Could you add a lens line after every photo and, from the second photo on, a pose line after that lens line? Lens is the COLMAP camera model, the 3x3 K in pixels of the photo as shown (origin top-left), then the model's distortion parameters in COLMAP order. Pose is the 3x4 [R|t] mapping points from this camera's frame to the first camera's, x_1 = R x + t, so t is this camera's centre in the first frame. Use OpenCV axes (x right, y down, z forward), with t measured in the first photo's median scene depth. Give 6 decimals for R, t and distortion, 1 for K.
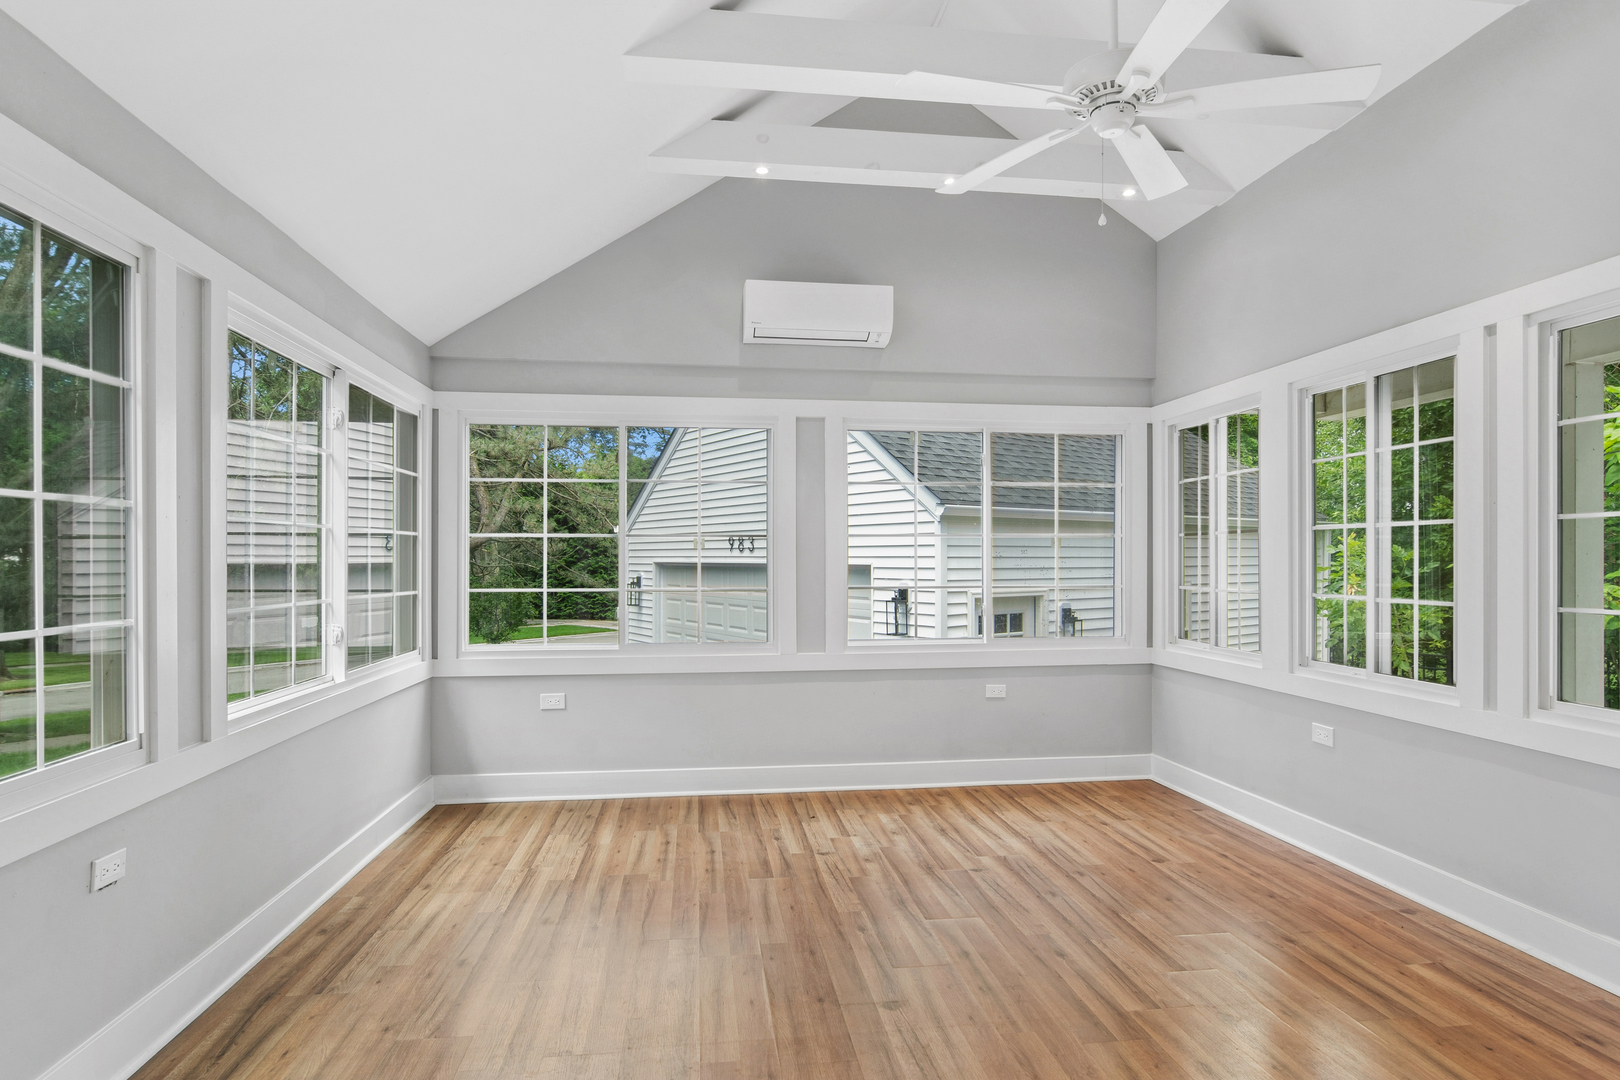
lens RADIAL K [[880.4, 0, 808.8], [0, 880.4, 560.4], [0, 0, 1]] dist [-0.036384, 0.000208]
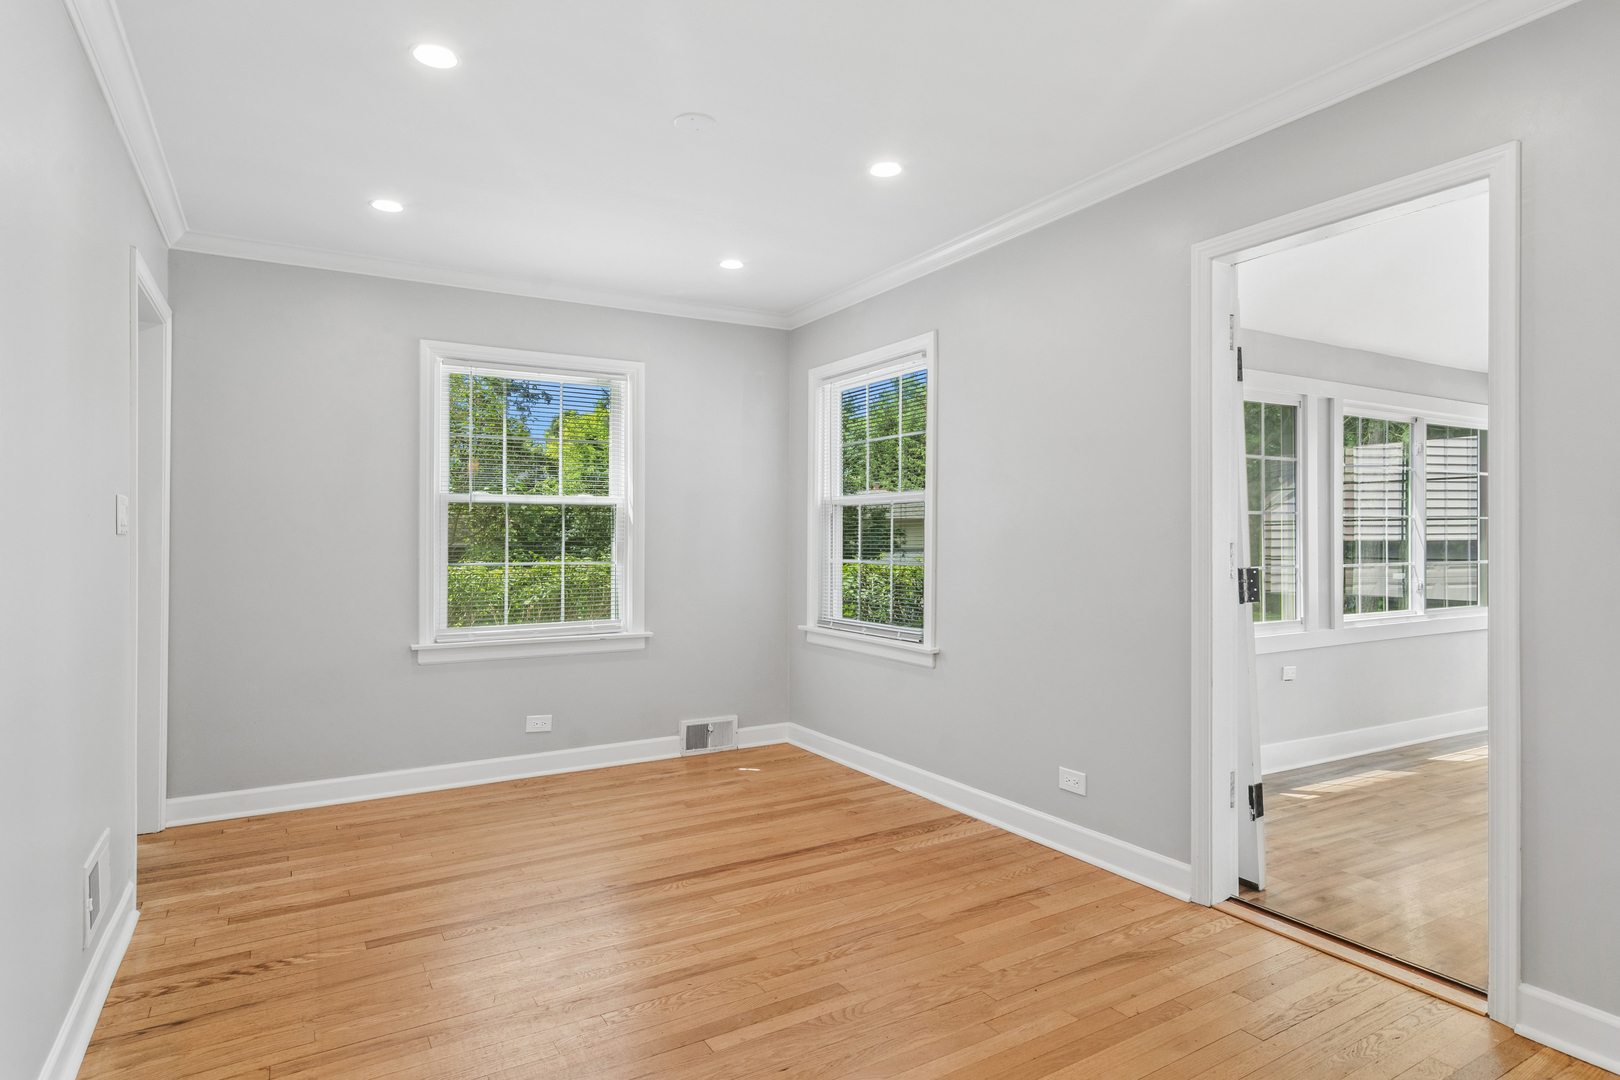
lens RADIAL K [[843.6, 0, 810.0], [0, 843.6, 540.0], [0, 0, 1]] dist [0.038990, 0.000221]
pose [[0.412852, -0.000020, -0.910798, 0.396157], [-0.000082, 1.000000, -0.000060, 0.004289], [0.910798, 0.000100, 0.412852, -0.599267]]
